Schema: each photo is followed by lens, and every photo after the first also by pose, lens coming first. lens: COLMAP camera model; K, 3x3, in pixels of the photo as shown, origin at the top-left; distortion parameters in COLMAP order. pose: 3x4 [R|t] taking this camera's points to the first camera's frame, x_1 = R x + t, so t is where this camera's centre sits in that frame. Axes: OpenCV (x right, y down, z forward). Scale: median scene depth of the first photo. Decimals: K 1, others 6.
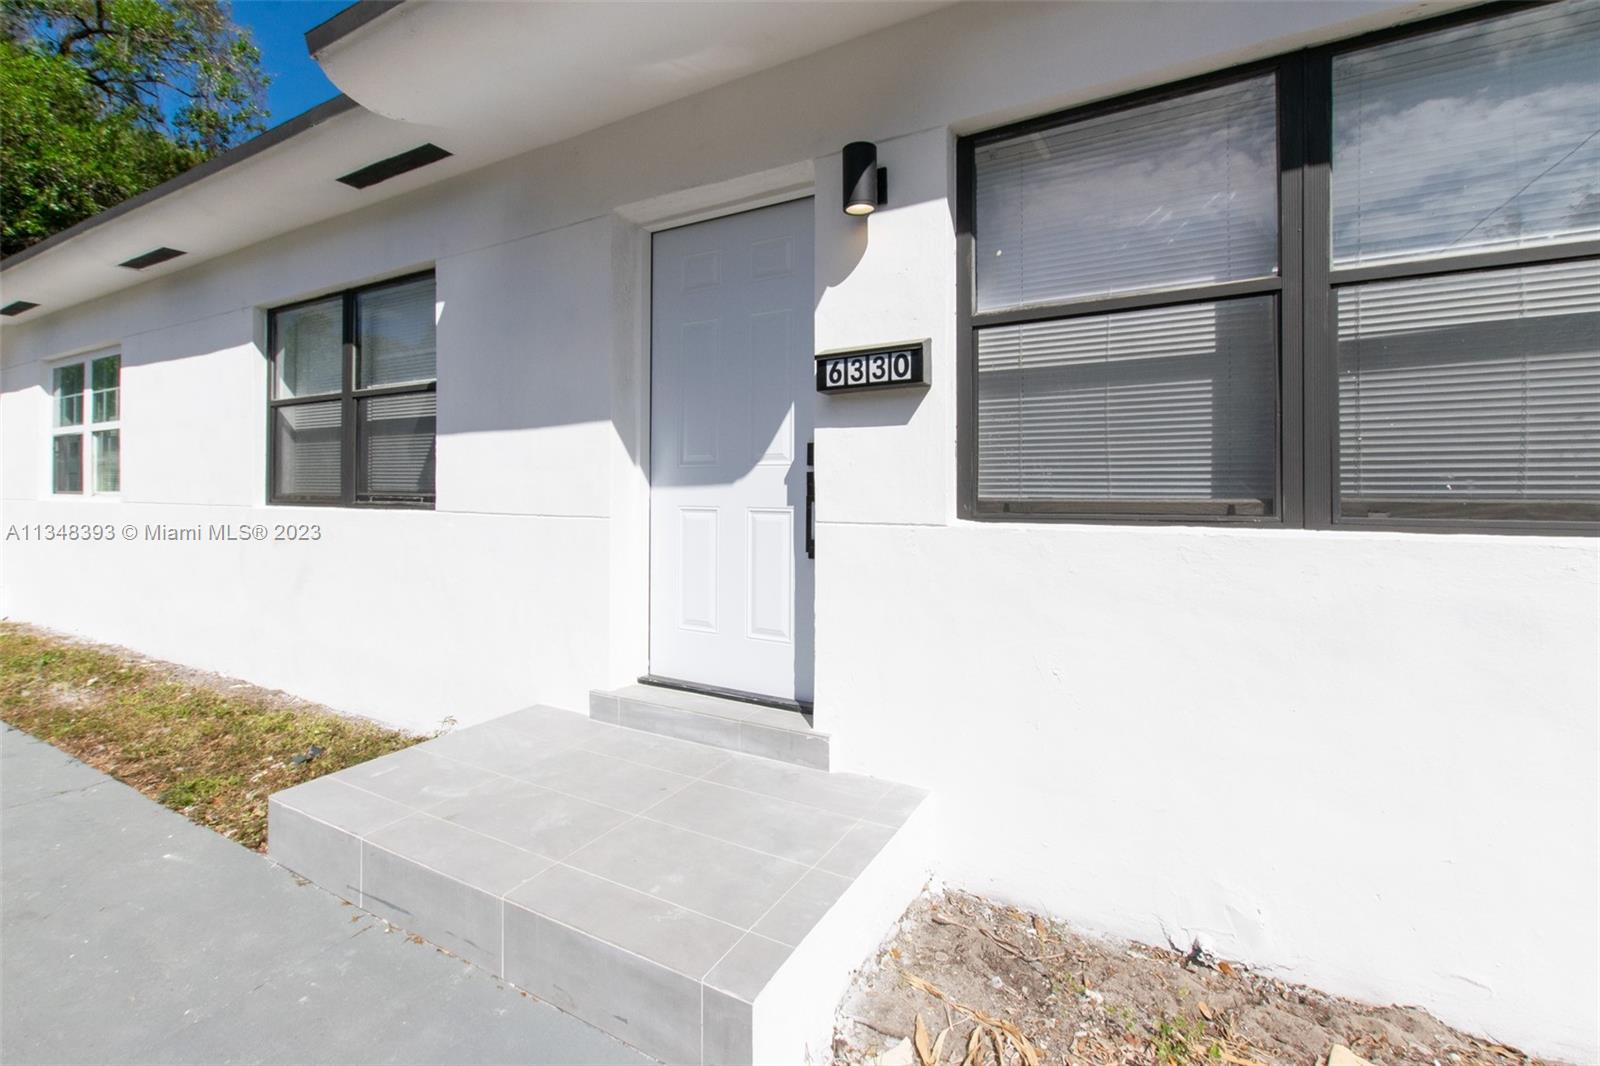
lens RADIAL K [[704.1, 0, 800.6], [0, 704.1, 470.9], [0, 0, 1]] dist [-0.000932, -0.000243]
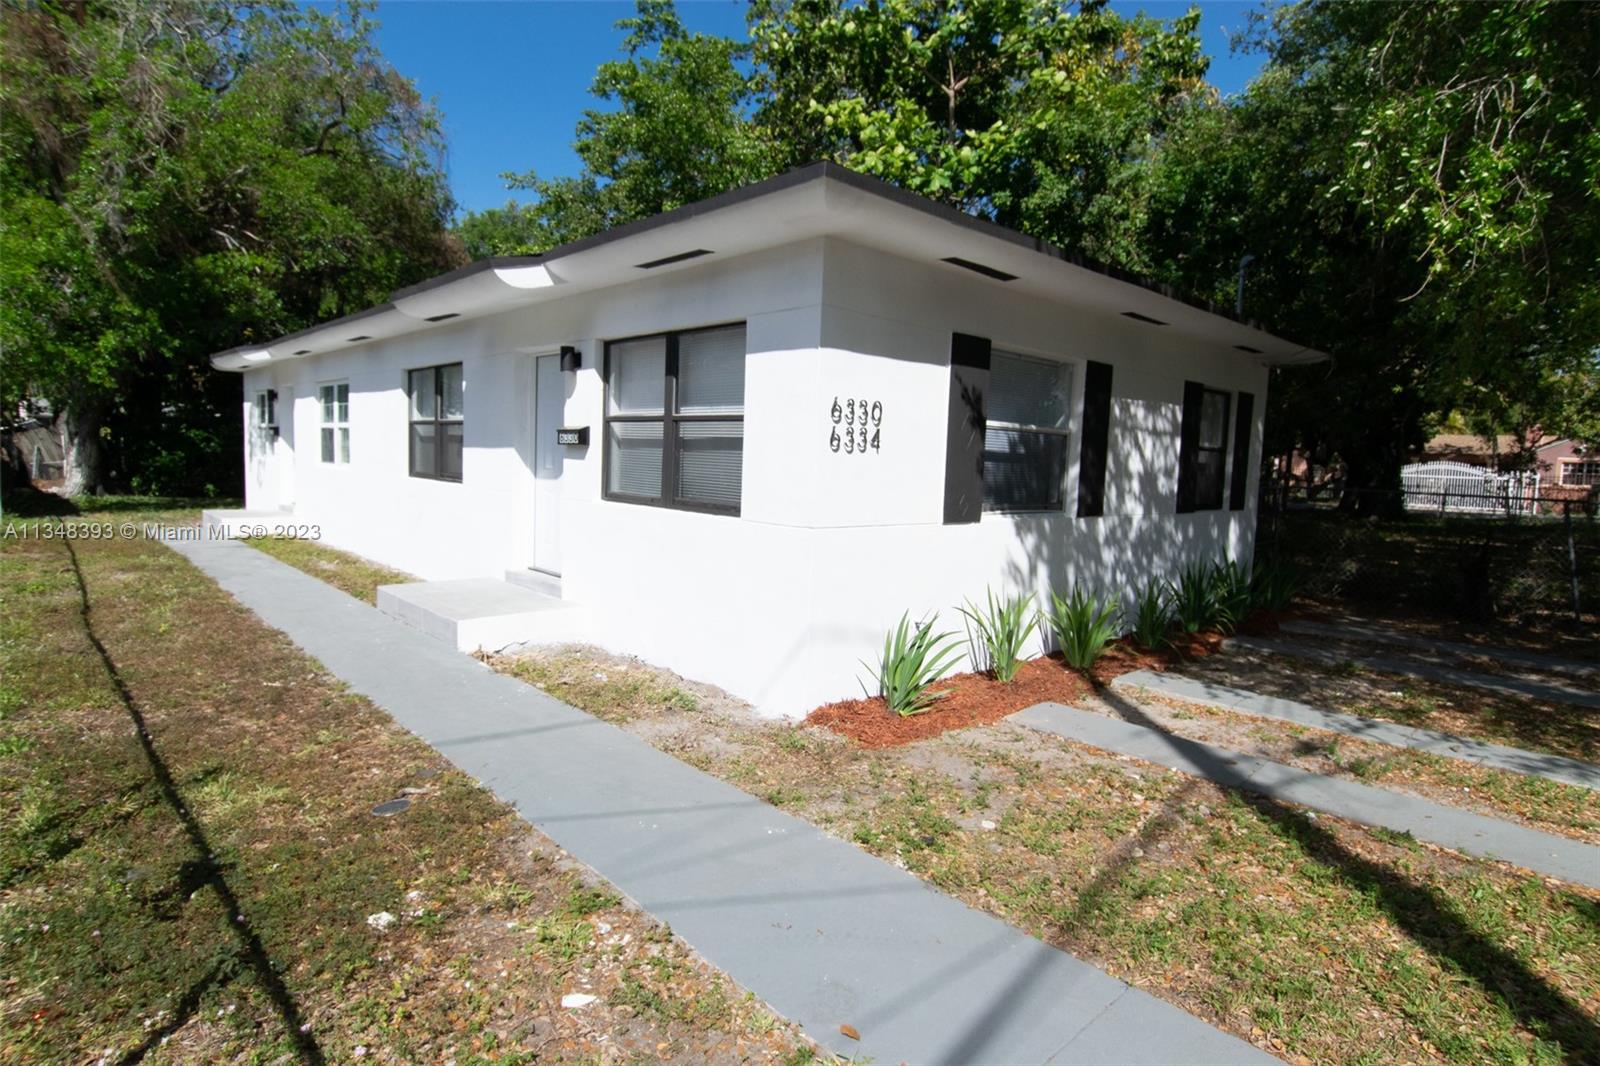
lens RADIAL K [[844.1, 0, 793.9], [0, 844.1, 527.5], [0, 0, 1]] dist [-0.002190, -0.002195]
pose [[0.949412, 0.065627, -0.307098, 1.160947], [-0.035426, 0.994060, 0.102910, -0.106492], [0.312028, -0.086824, 0.946097, -1.034619]]
